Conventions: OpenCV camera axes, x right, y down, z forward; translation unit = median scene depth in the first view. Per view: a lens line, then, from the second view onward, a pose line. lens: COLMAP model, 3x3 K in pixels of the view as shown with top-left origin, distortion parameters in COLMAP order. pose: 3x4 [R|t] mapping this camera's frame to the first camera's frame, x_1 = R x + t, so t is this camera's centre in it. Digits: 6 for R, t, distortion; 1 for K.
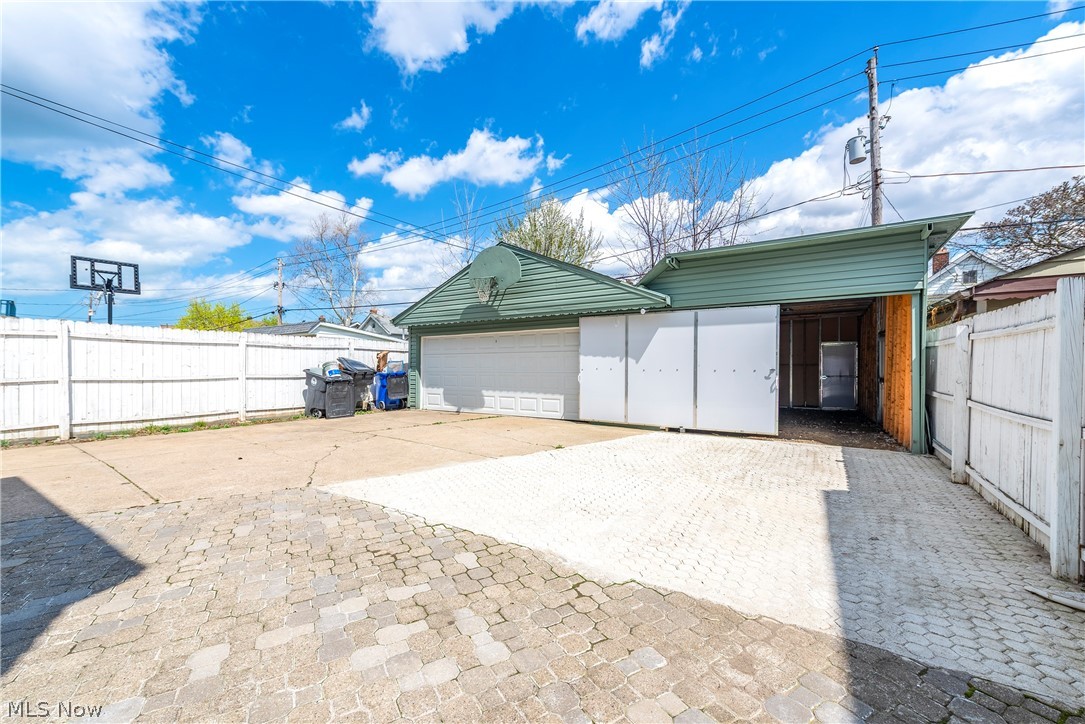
lens RADIAL K [[430.6, 0, 538.1], [0, 430.6, 366.0], [0, 0, 1]] dist [0.006823, -0.000437]
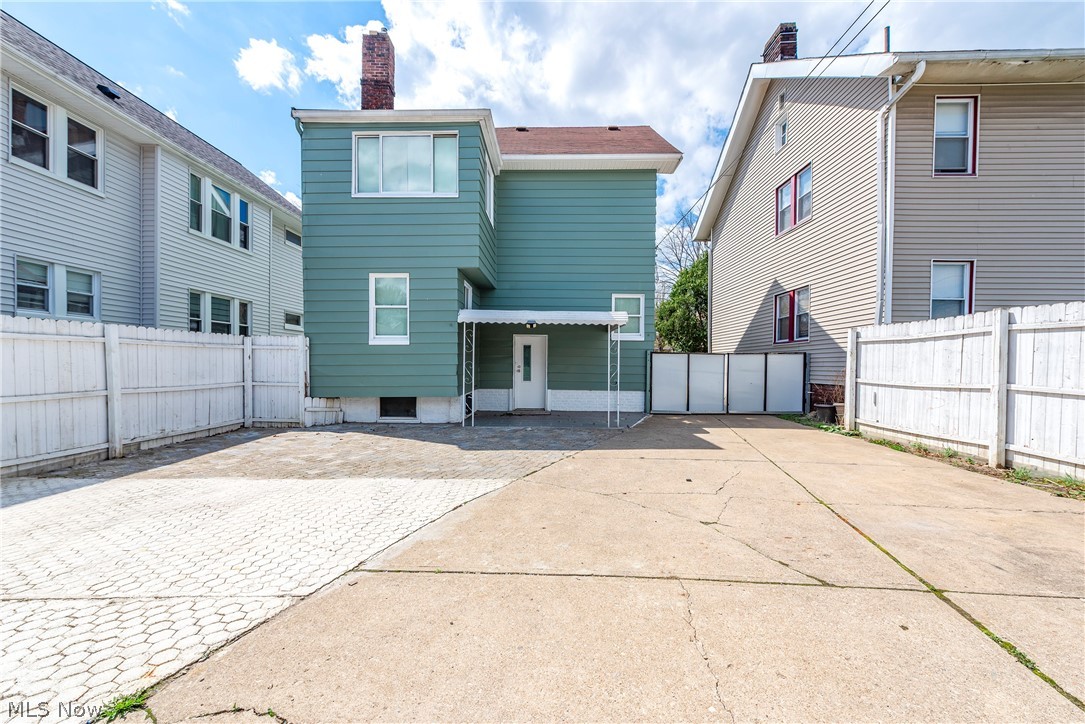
lens RADIAL K [[430.6, 0, 540.6], [0, 430.6, 371.2], [0, 0, 1]] dist [0.006823, -0.000437]
pose [[-0.857387, 0.002324, -0.514667, -0.021326], [-0.006811, 0.999851, 0.015861, -0.004283], [0.514627, 0.017105, -0.857243, 1.188599]]
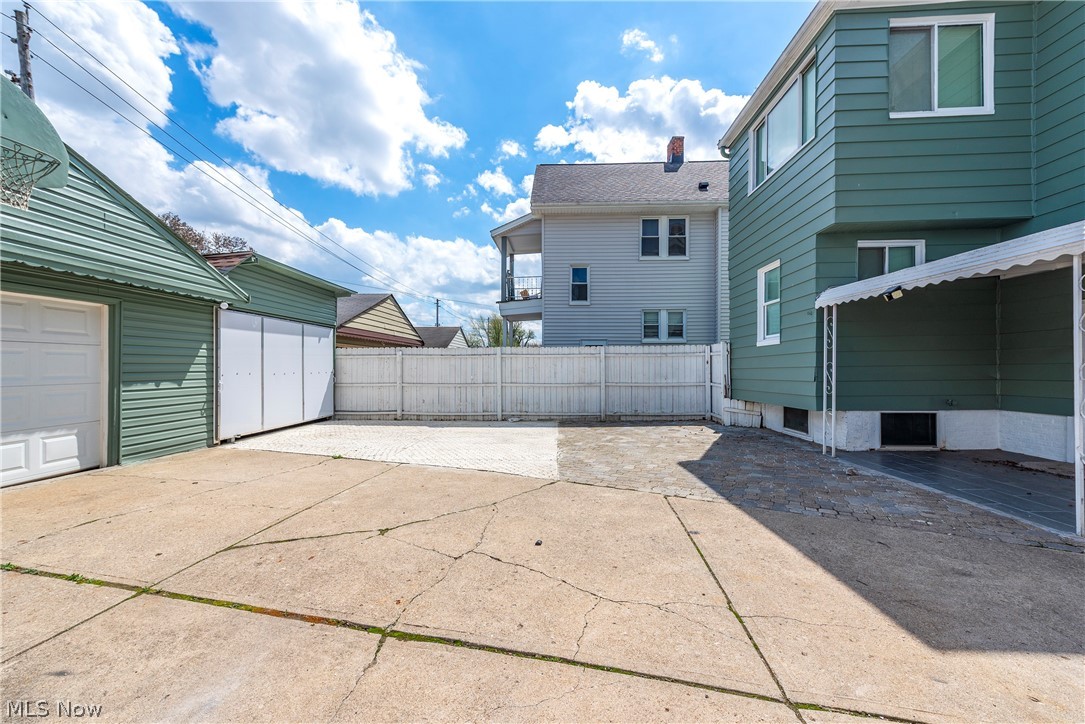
lens RADIAL K [[430.6, 0, 544.6], [0, 430.6, 365.7], [0, 0, 1]] dist [0.006823, -0.000437]
pose [[-0.498857, 0.007362, 0.866653, -0.891043], [0.005720, 0.999970, -0.005202, -0.002916], [-0.866665, 0.002362, -0.498885, 0.962382]]
